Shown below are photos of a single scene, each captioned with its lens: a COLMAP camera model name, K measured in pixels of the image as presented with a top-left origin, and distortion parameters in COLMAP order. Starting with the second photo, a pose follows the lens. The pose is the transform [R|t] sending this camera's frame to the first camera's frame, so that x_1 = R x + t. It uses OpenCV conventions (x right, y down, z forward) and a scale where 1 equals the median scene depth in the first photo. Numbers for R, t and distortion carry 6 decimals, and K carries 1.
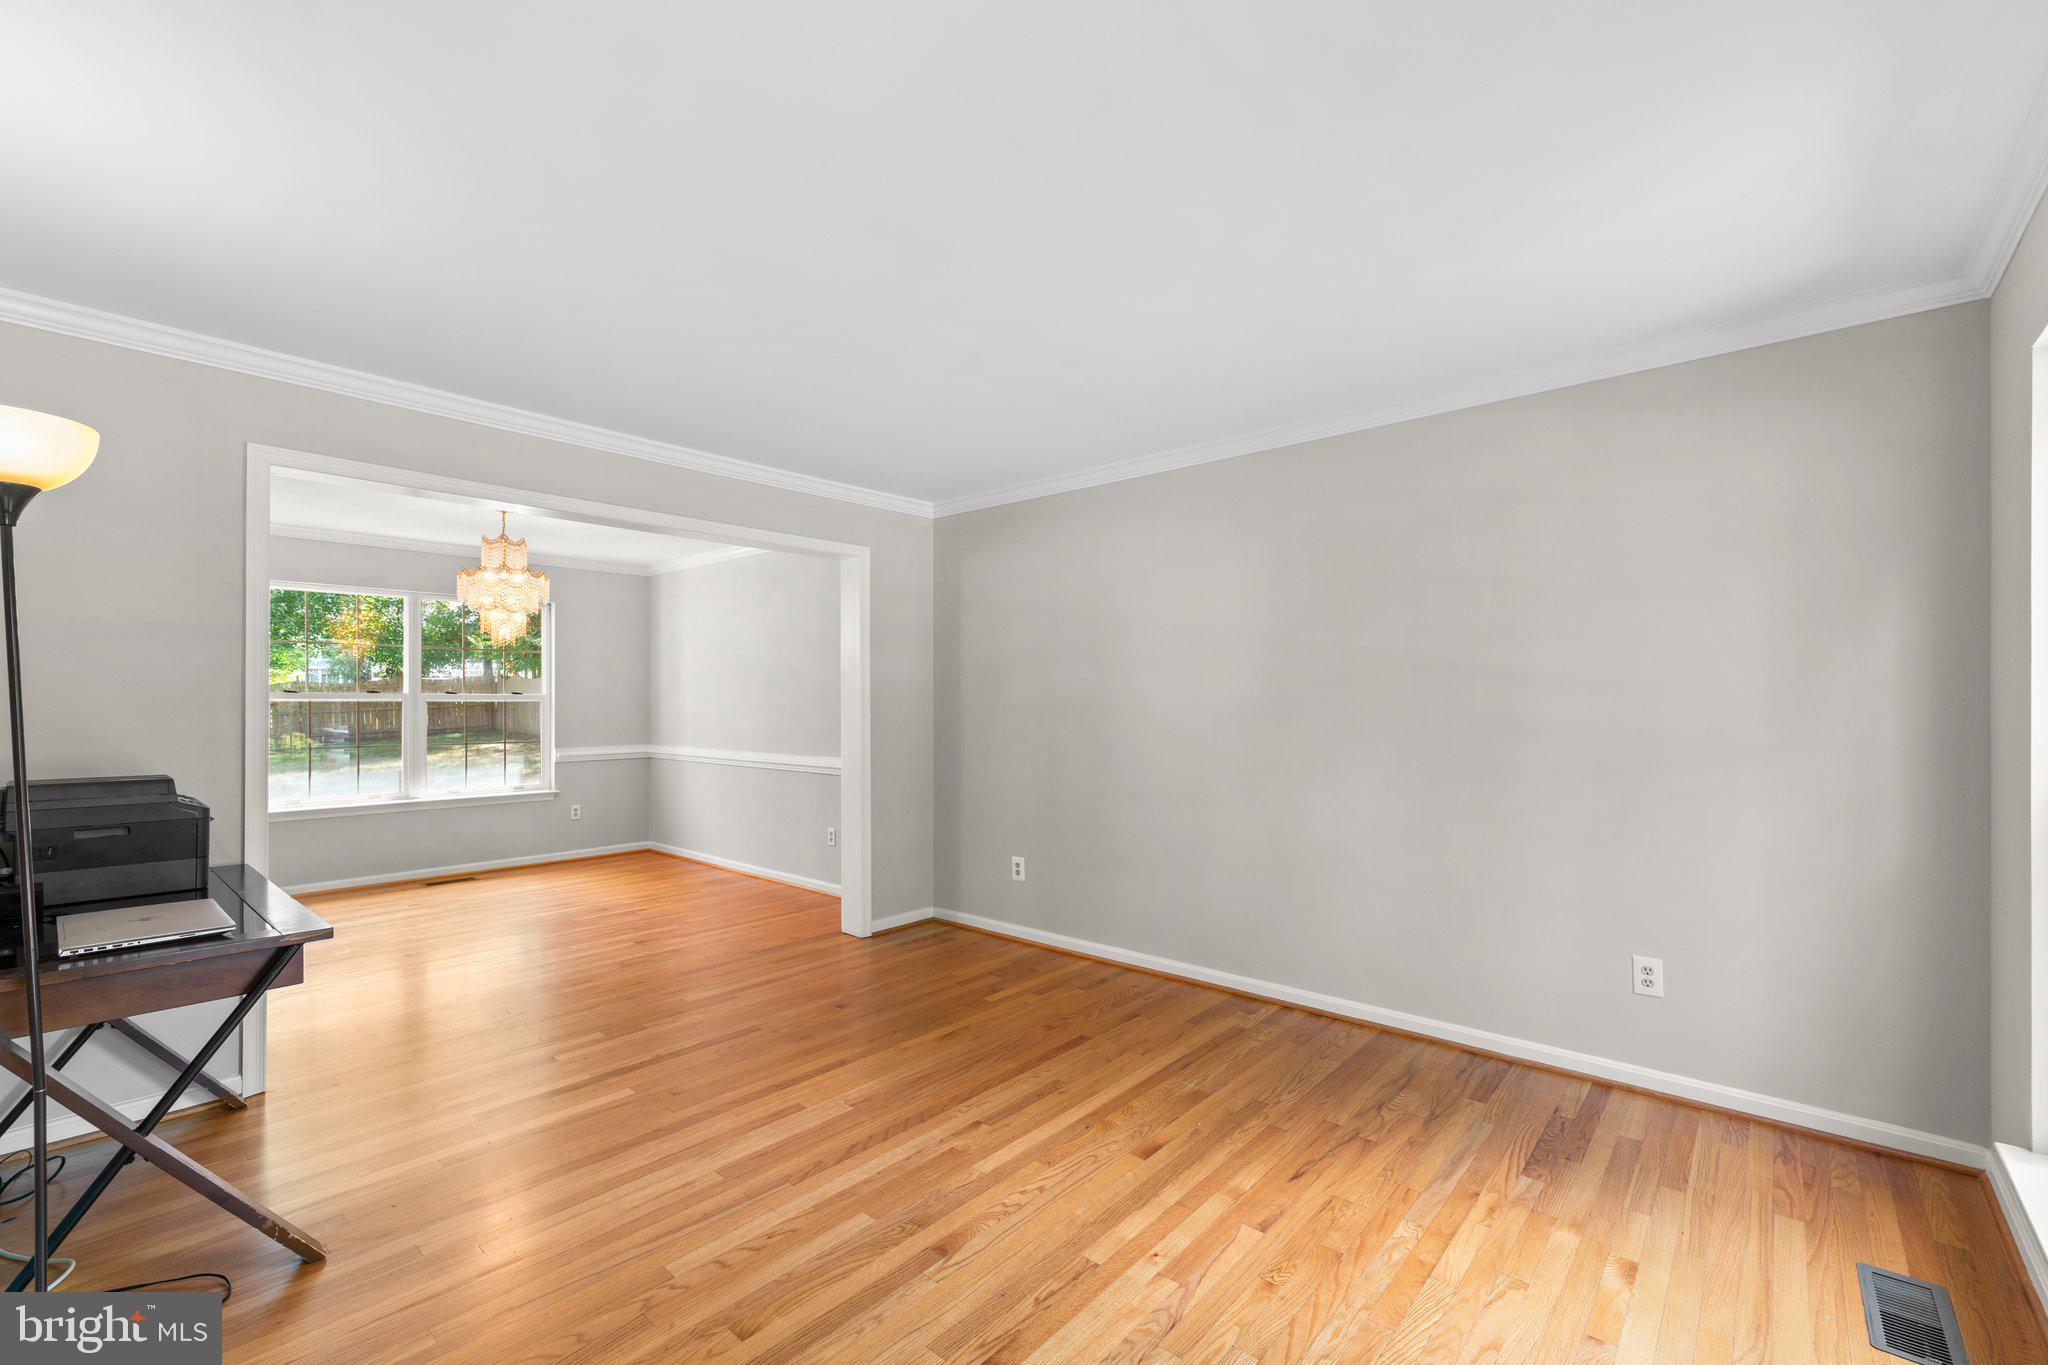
lens RADIAL K [[860.0, 0, 1036.1], [0, 860.0, 691.7], [0, 0, 1]] dist [0.003278, 0.001469]
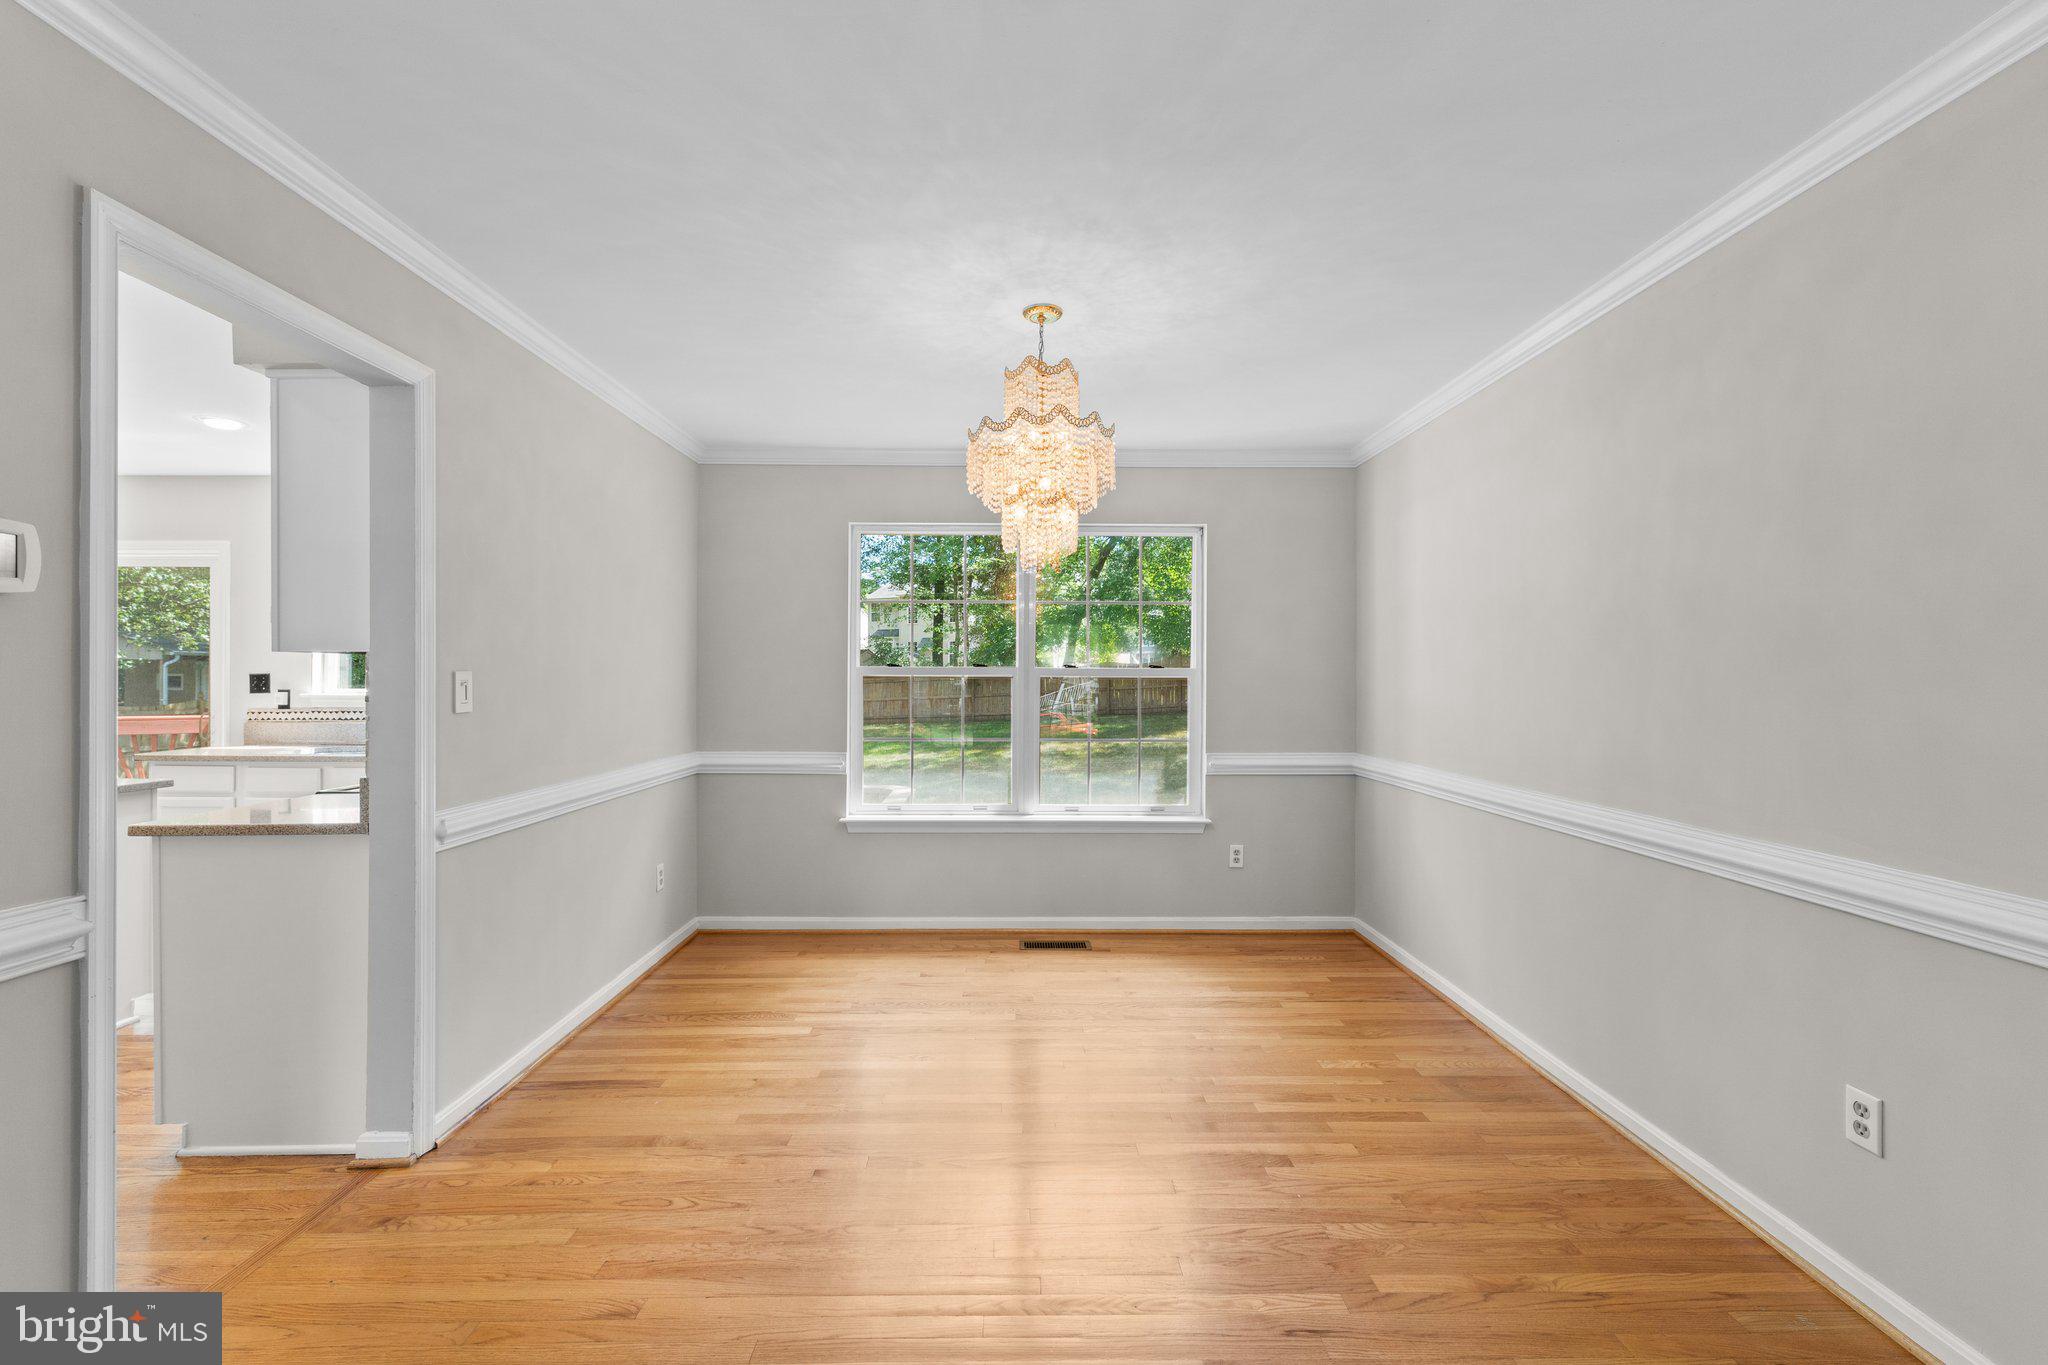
lens RADIAL K [[860.0, 0, 1032.6], [0, 860.0, 680.7], [0, 0, 1]] dist [0.003278, 0.001469]
pose [[0.653963, 0.005665, -0.756505, -0.164364], [0.004517, 0.999925, 0.011392, 0.005321], [0.756513, -0.010868, 0.653888, 0.489991]]
